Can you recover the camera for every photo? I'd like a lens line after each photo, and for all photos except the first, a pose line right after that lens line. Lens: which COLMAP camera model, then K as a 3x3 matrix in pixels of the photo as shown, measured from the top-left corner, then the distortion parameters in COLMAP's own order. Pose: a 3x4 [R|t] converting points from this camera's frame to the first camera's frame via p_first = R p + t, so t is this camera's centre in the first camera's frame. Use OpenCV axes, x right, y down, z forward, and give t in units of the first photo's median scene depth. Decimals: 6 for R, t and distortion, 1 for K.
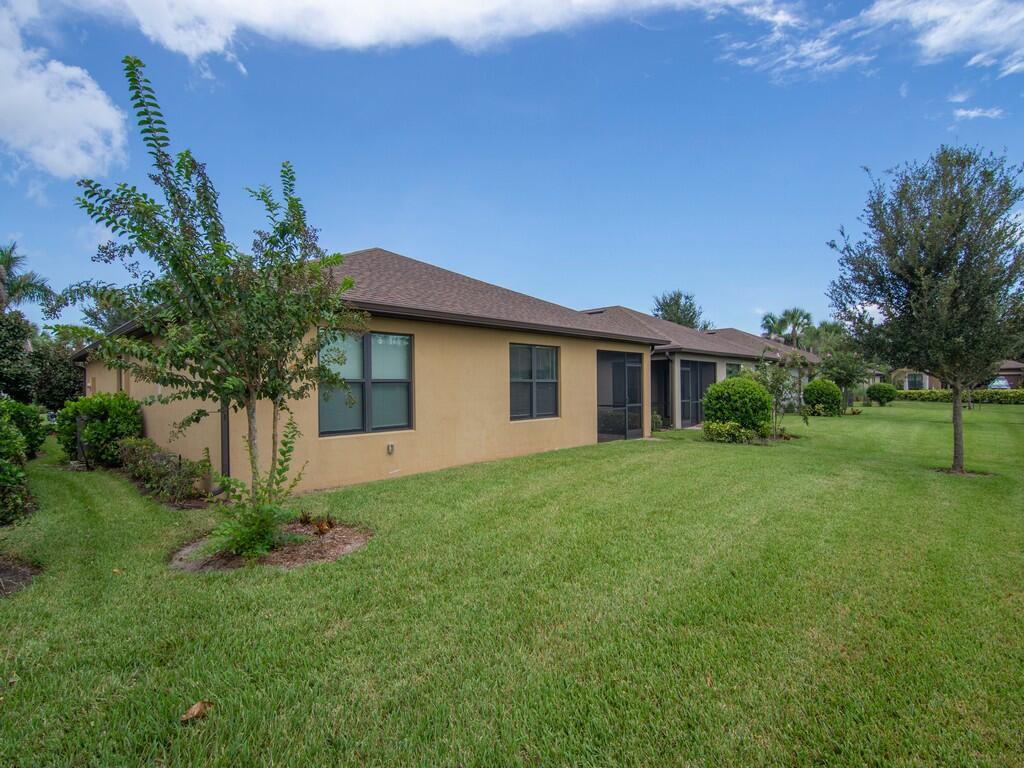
lens RADIAL K [[498.5, 0, 522.0], [0, 498.5, 382.6], [0, 0, 1]] dist [-0.026111, -0.001153]
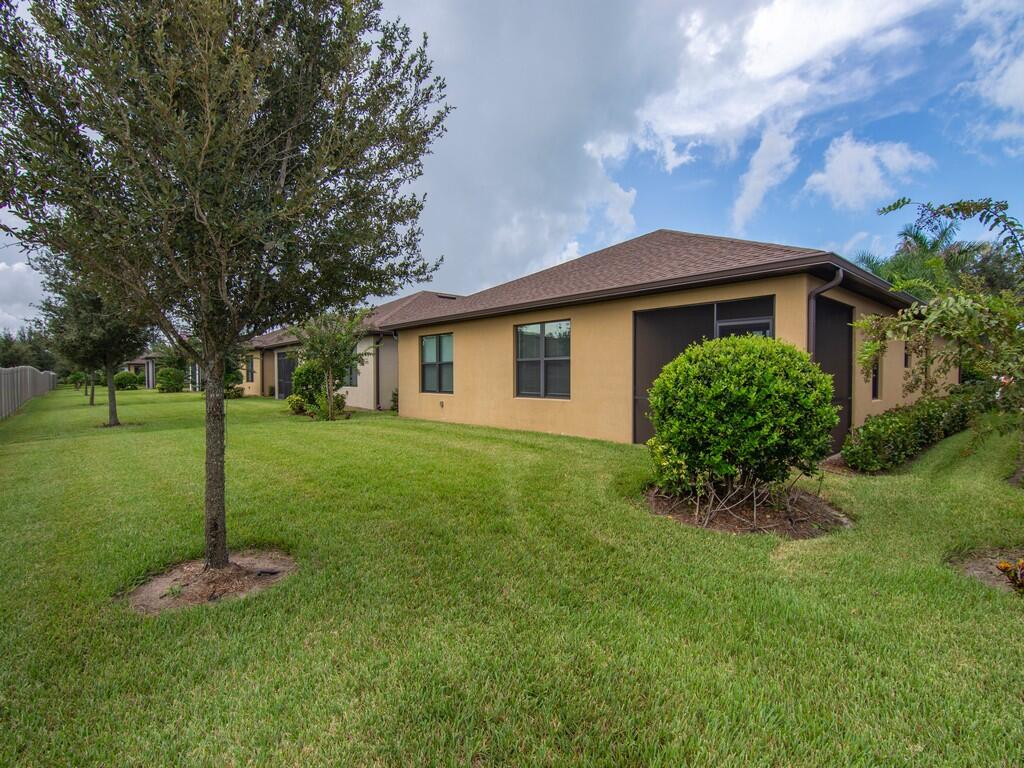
lens RADIAL K [[498.5, 0, 512.8], [0, 498.5, 384.0], [0, 0, 1]] dist [-0.026111, -0.001153]
pose [[-0.125477, 0.033669, -0.991525, 0.960344], [0.018074, 0.999336, 0.031647, 0.011782], [0.991932, -0.013950, -0.126002, 1.014536]]
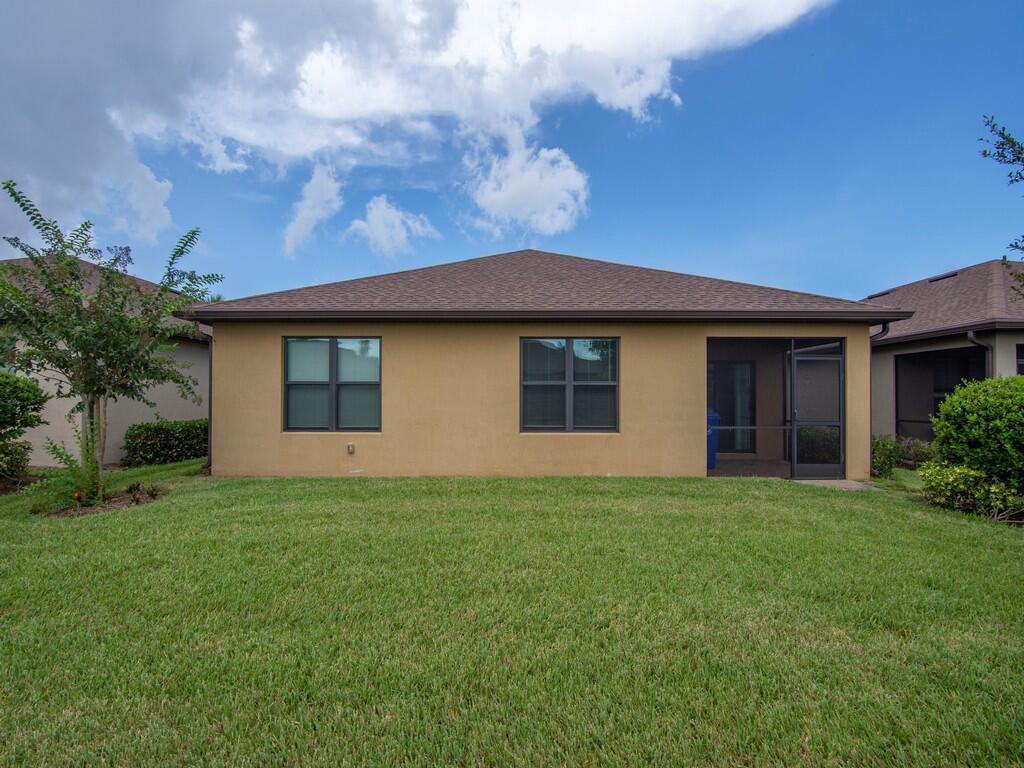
lens RADIAL K [[498.5, 0, 513.7], [0, 498.5, 388.6], [0, 0, 1]] dist [-0.026111, -0.001153]
pose [[0.670618, 0.003766, -0.741793, 0.521248], [-0.003540, 0.999992, 0.001876, 0.002591], [0.741794, 0.001368, 0.670626, 0.387685]]
